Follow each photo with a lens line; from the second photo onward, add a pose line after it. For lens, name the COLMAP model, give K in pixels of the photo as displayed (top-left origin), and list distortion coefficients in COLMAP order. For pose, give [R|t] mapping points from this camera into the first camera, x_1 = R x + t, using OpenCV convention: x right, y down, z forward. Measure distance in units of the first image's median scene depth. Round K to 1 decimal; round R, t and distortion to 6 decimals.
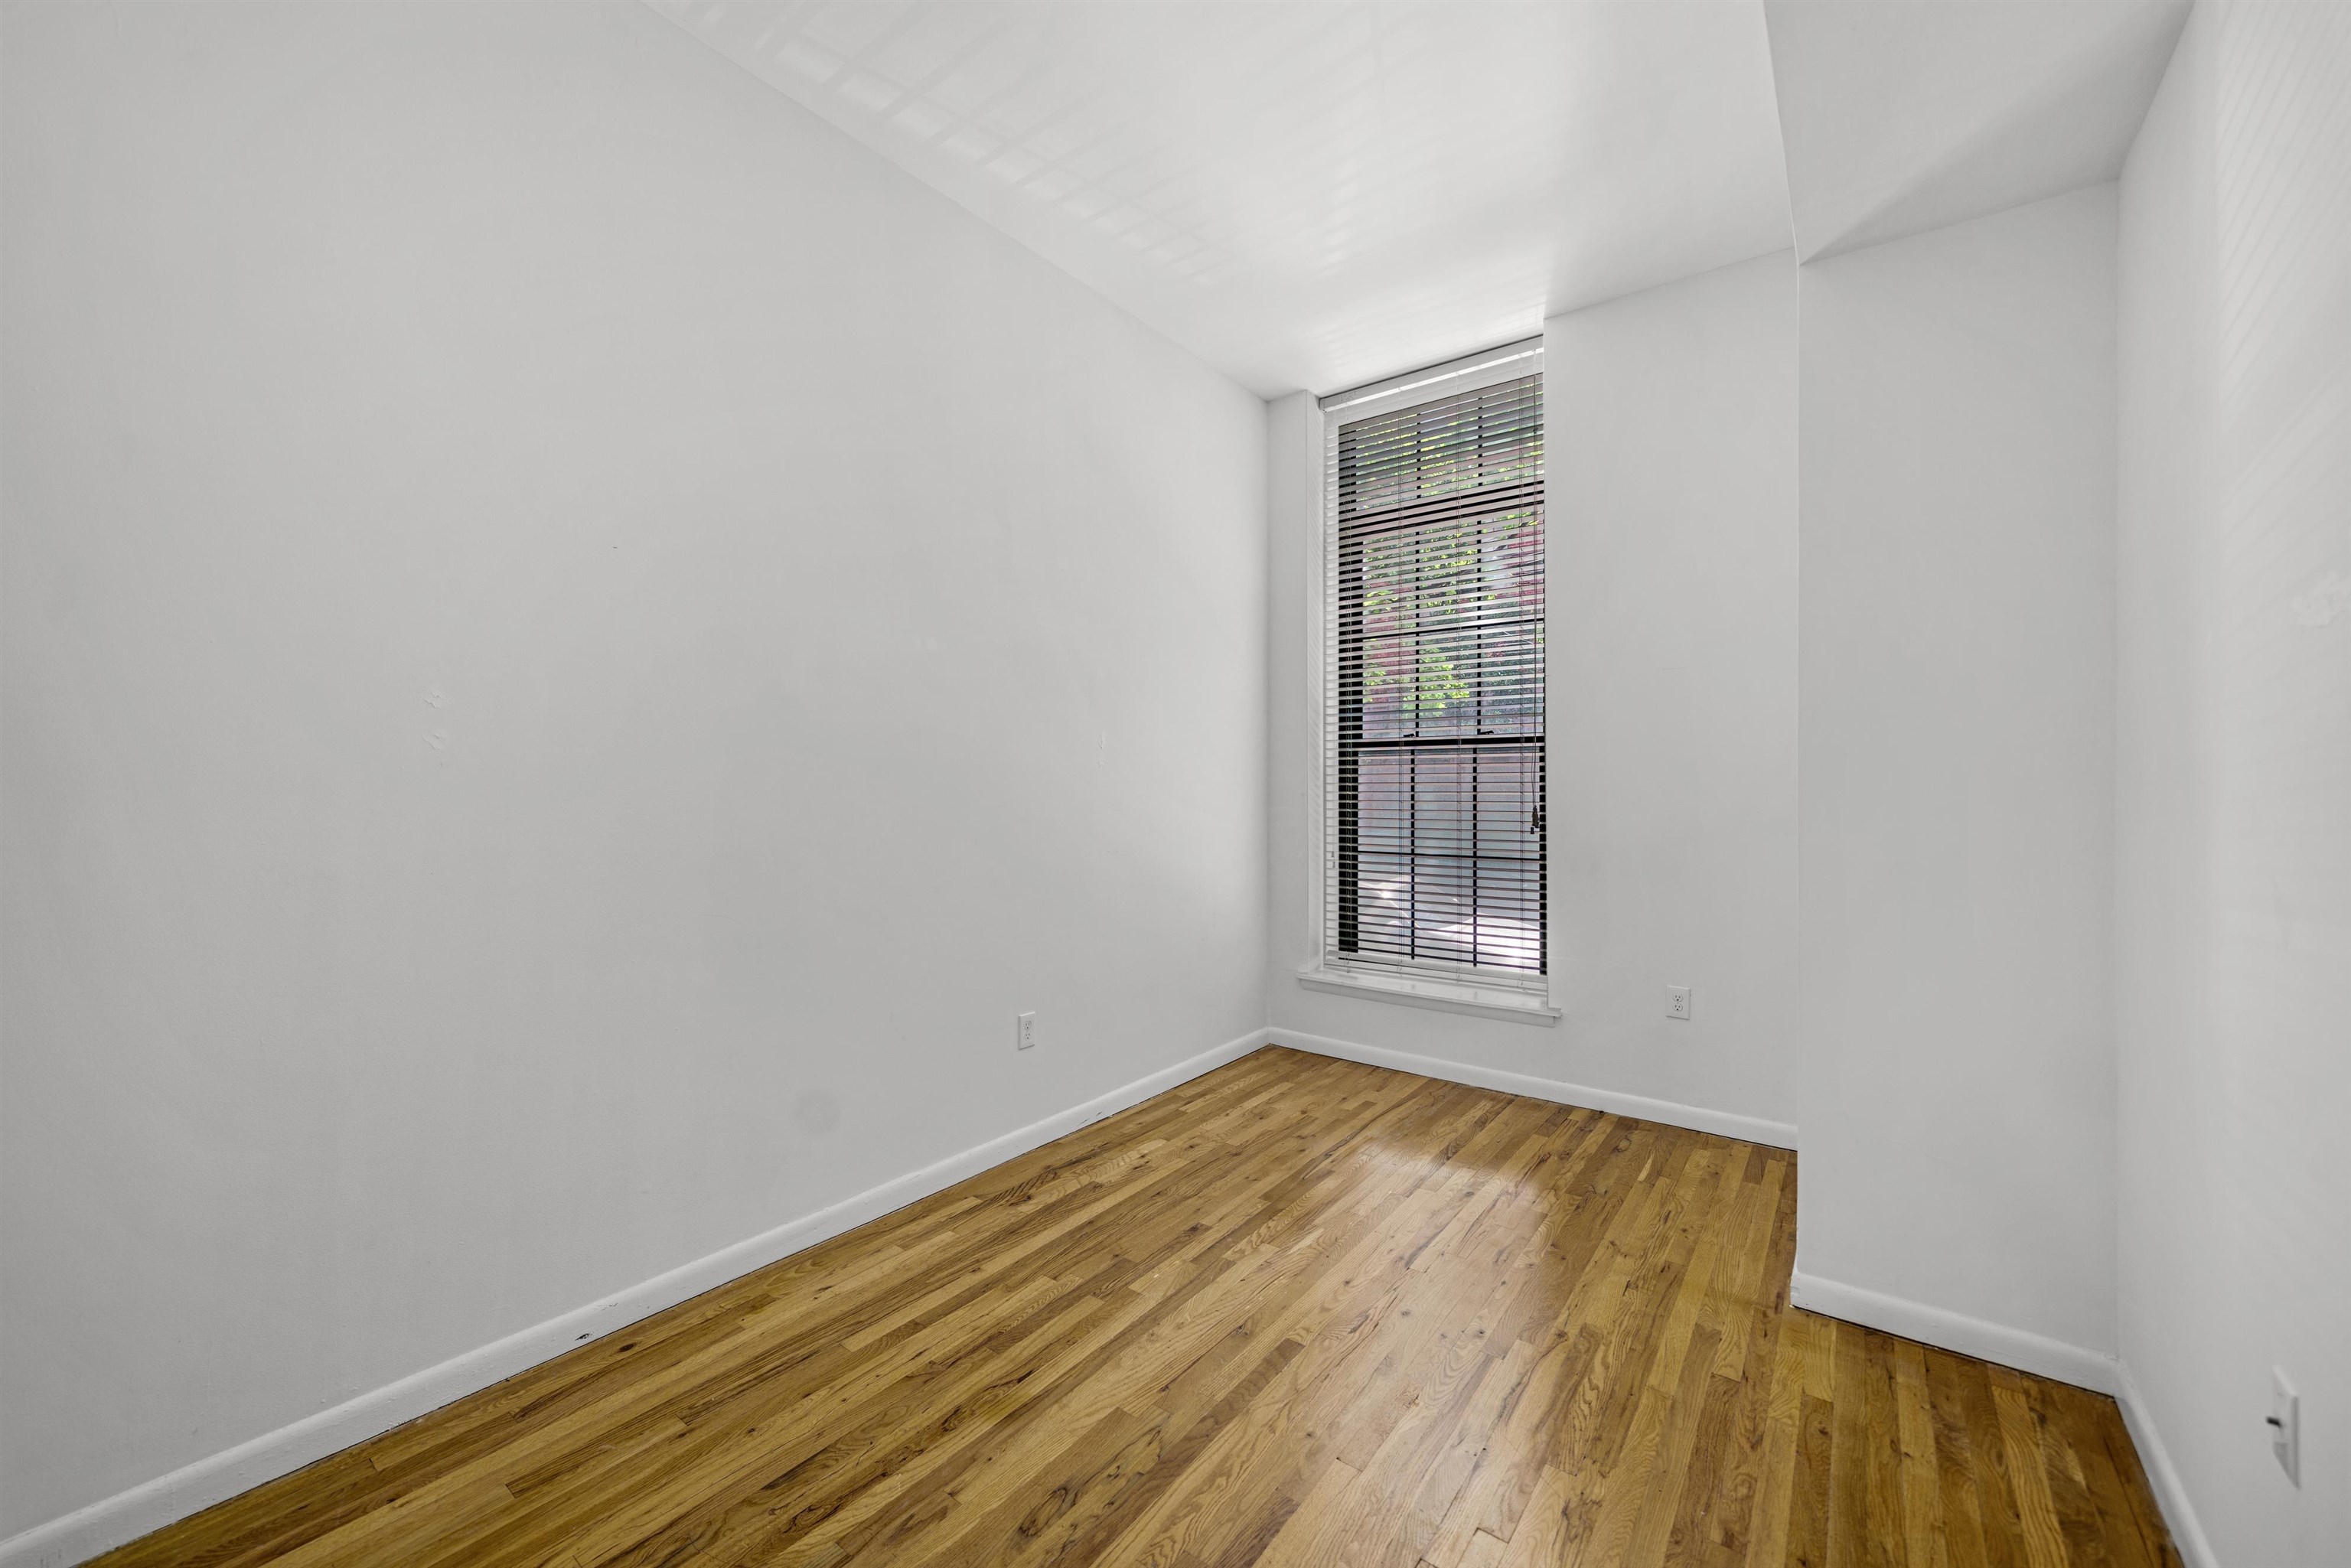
lens RADIAL K [[963.3, 0, 1179.2], [0, 963.3, 787.4], [0, 0, 1]] dist [-0.000093, -0.000128]
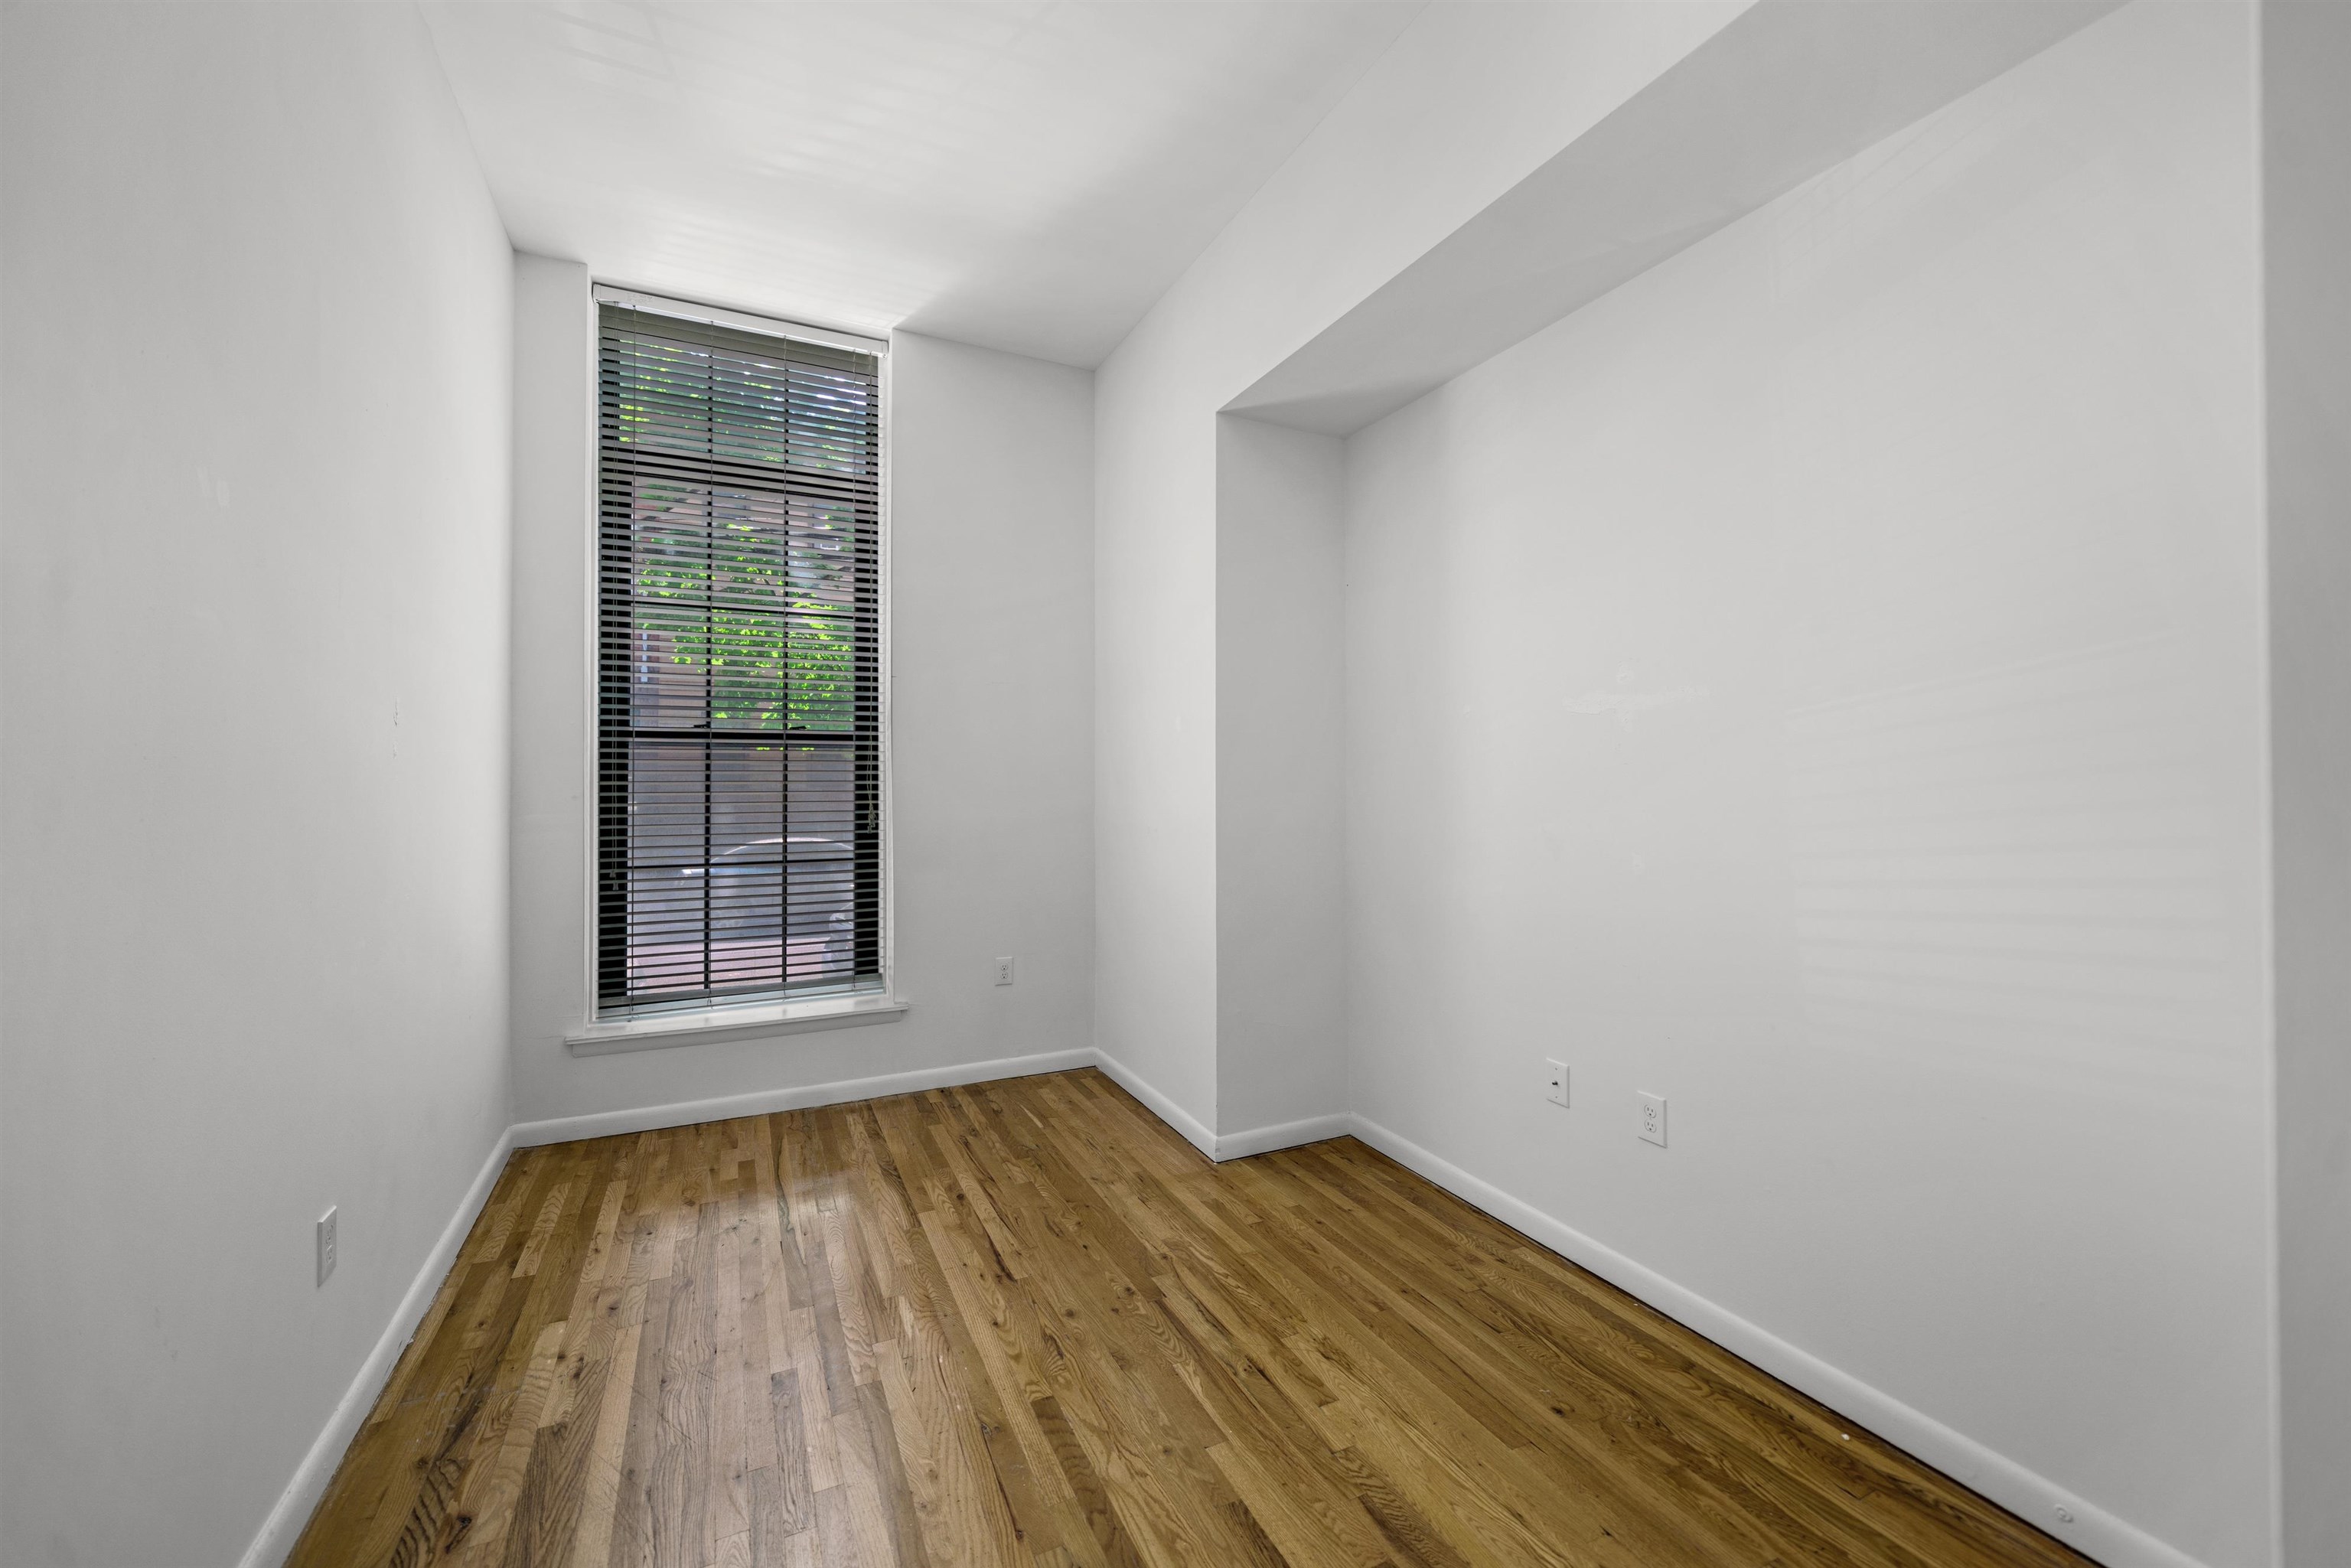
lens RADIAL K [[933.4, 0, 1179.0], [0, 933.4, 770.3], [0, 0, 1]] dist [-0.001001, -0.000210]
pose [[0.420104, 0.010137, 0.907419, -0.405760], [0.002474, 0.999921, -0.012316, -0.004219], [-0.907473, 0.007419, 0.420046, 0.327365]]
